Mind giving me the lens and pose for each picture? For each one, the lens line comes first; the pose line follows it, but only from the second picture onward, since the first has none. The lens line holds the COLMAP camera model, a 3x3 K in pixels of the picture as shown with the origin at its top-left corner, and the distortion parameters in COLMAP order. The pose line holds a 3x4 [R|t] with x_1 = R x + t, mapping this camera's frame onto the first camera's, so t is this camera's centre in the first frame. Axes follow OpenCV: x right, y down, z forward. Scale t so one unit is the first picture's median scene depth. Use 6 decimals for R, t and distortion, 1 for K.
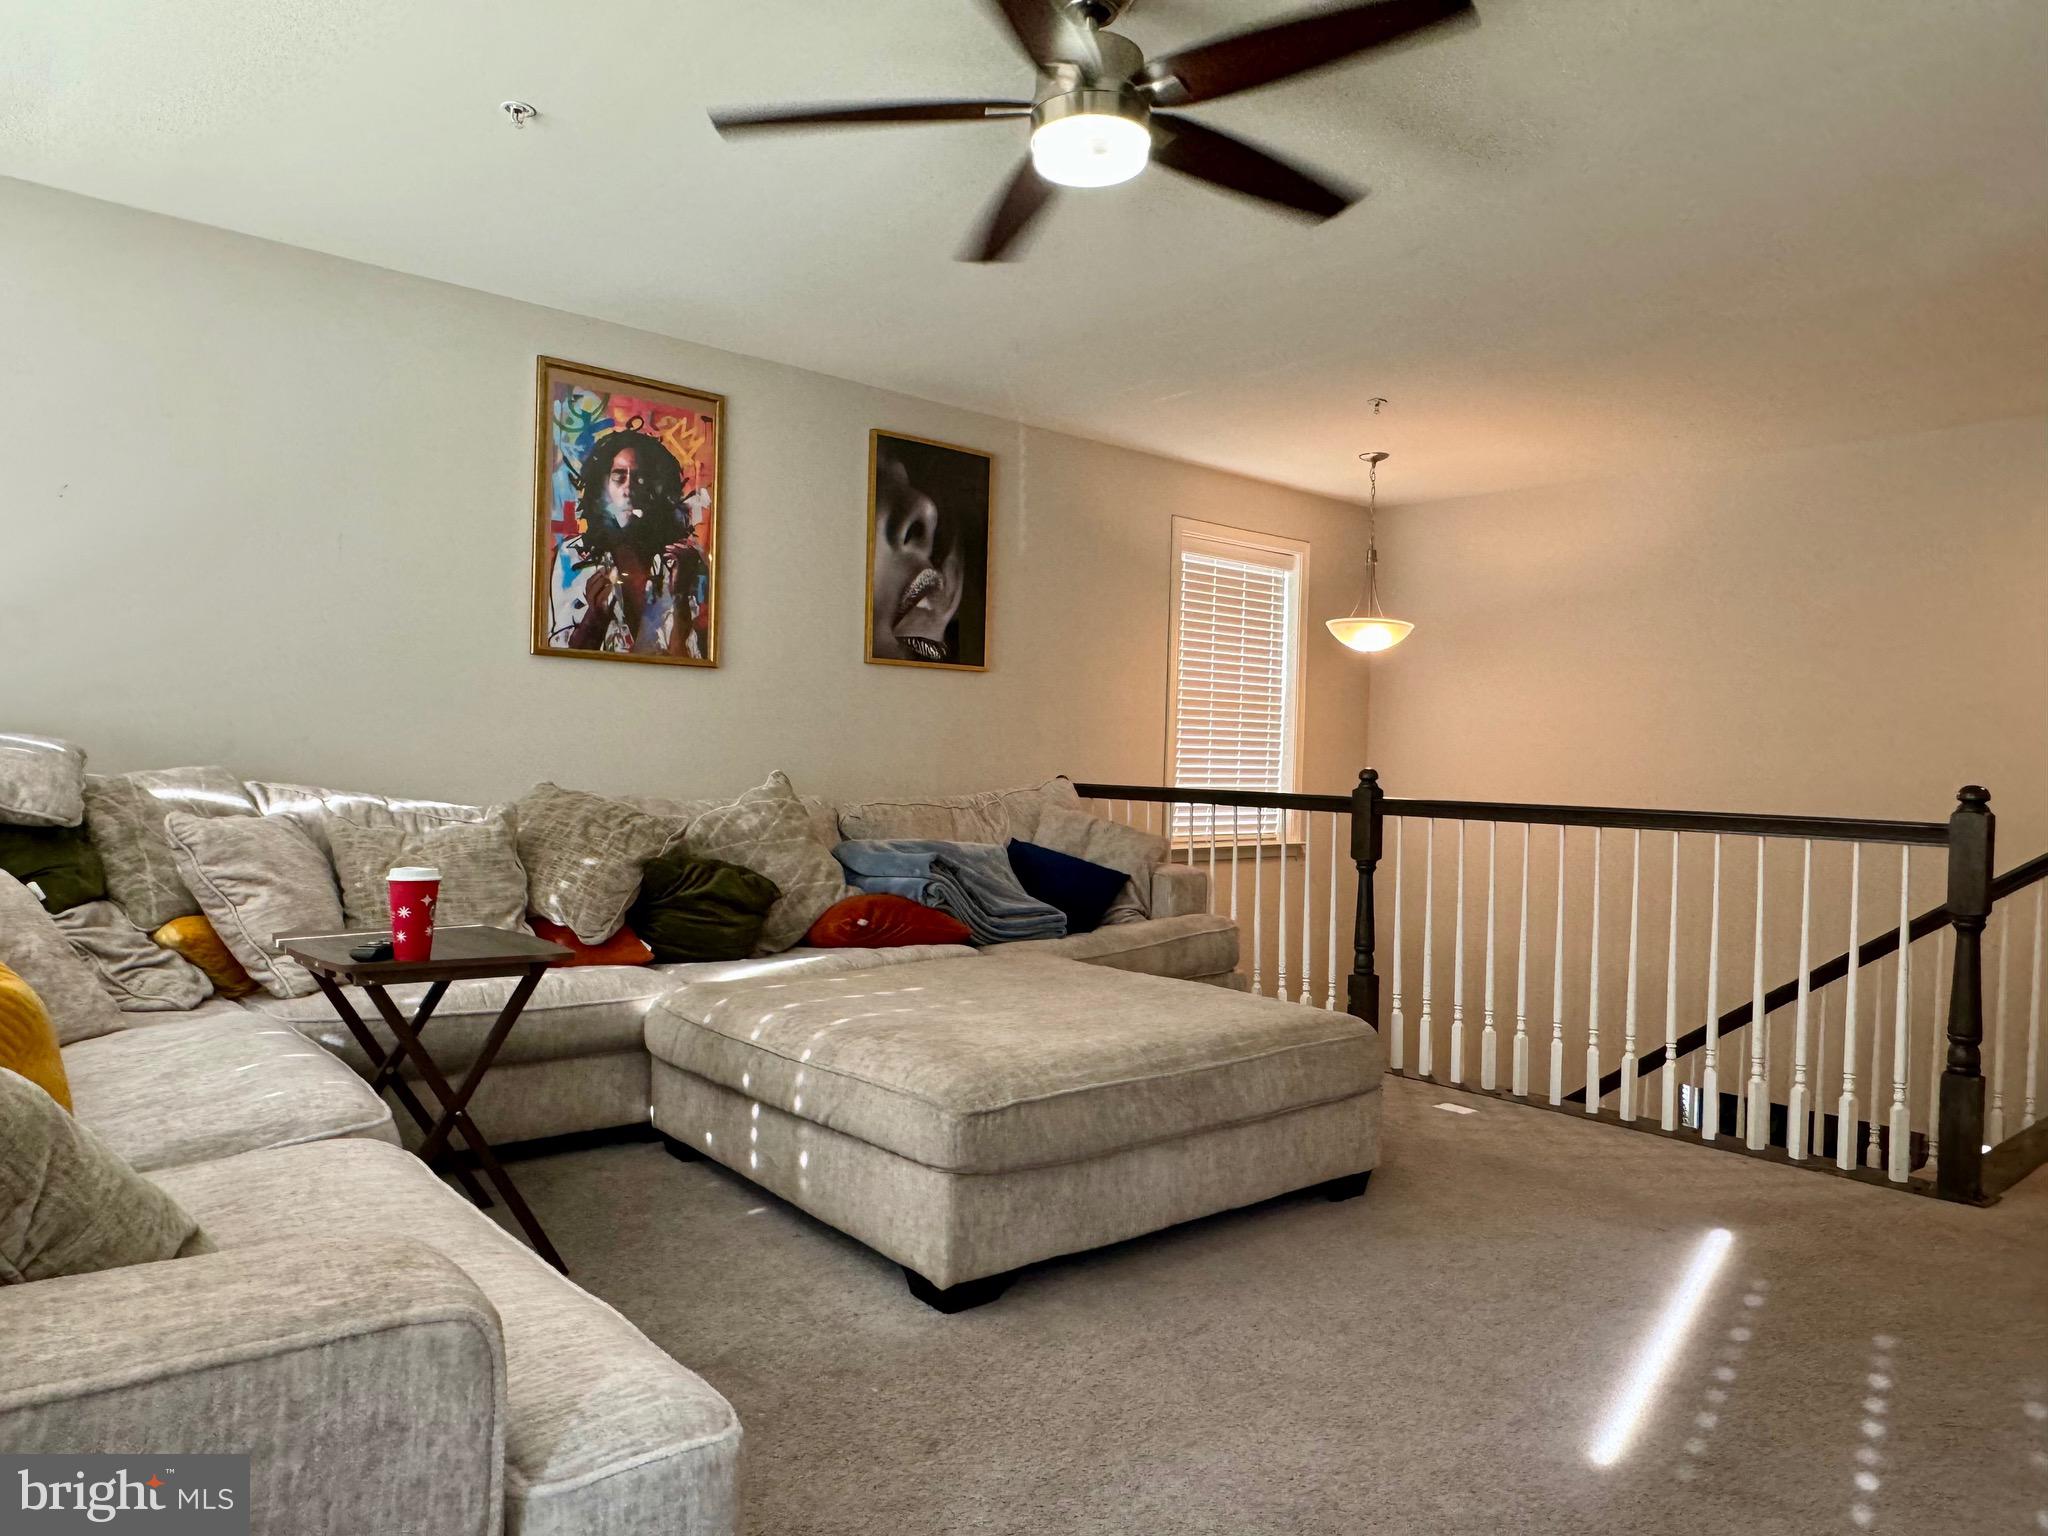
lens RADIAL K [[1334.4, 0, 1024.0], [0, 1334.4, 768.0], [0, 0, 1]] dist [0.001635, -0.000716]
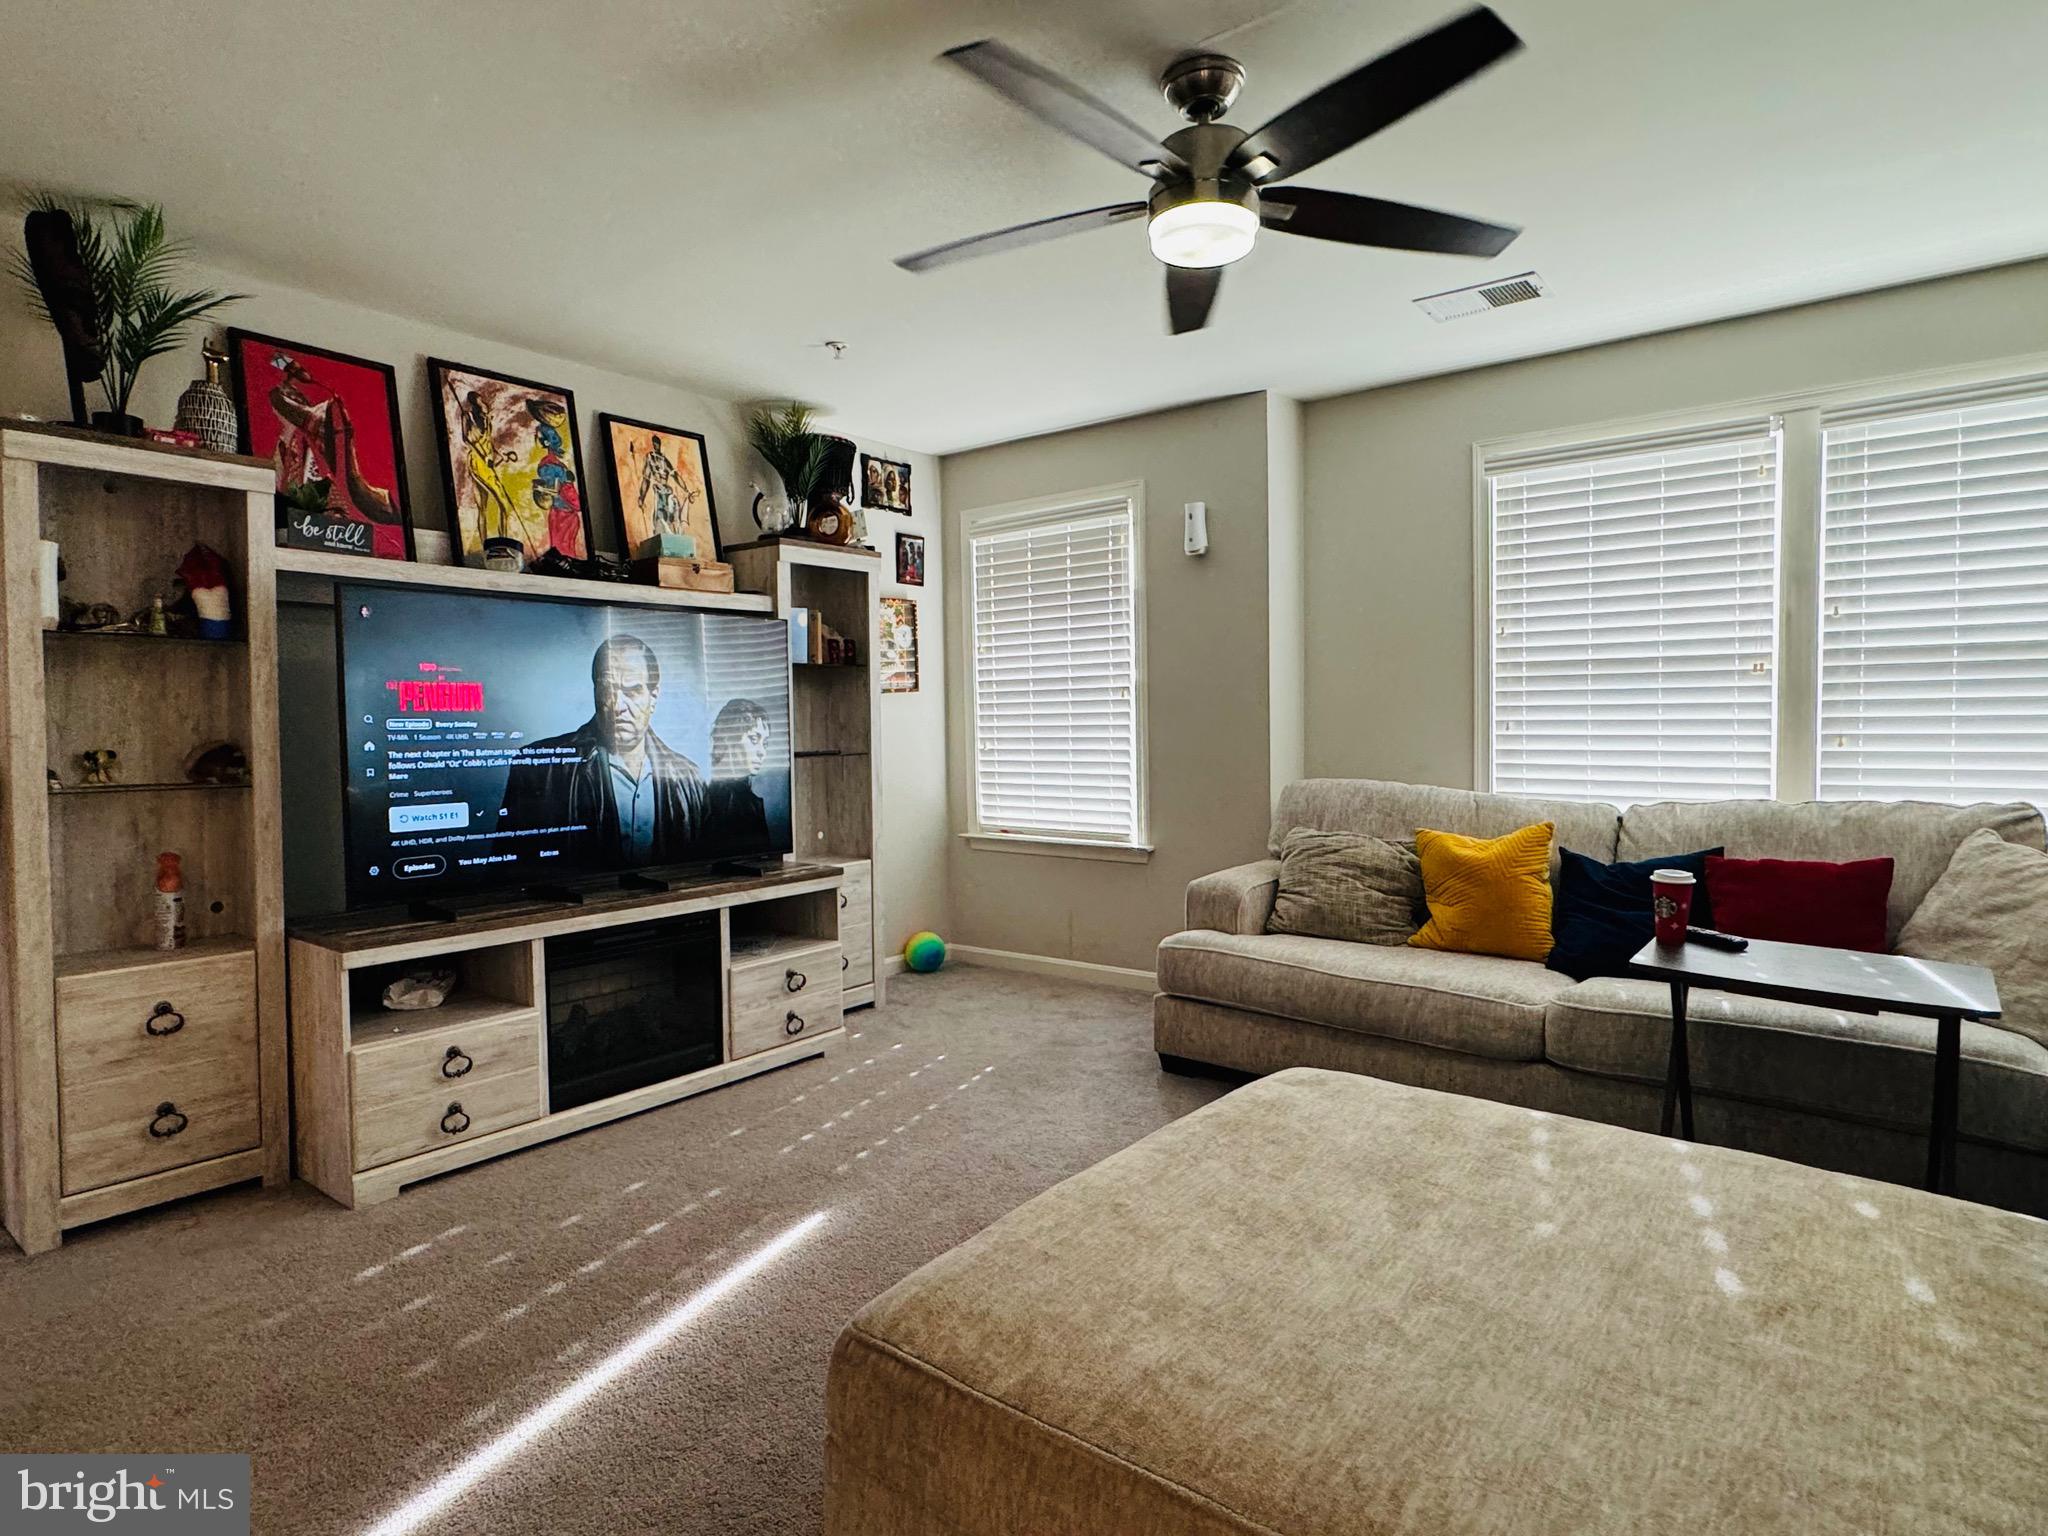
lens RADIAL K [[1118.8, 0, 1024.0], [0, 1118.8, 768.0], [0, 0, 1]] dist [-0.001655, -0.000754]
pose [[-0.981979, -0.004842, -0.188928, 0.202110], [-0.012857, 0.999067, 0.041218, -0.035694], [0.188553, 0.042904, -0.981125, 1.058161]]
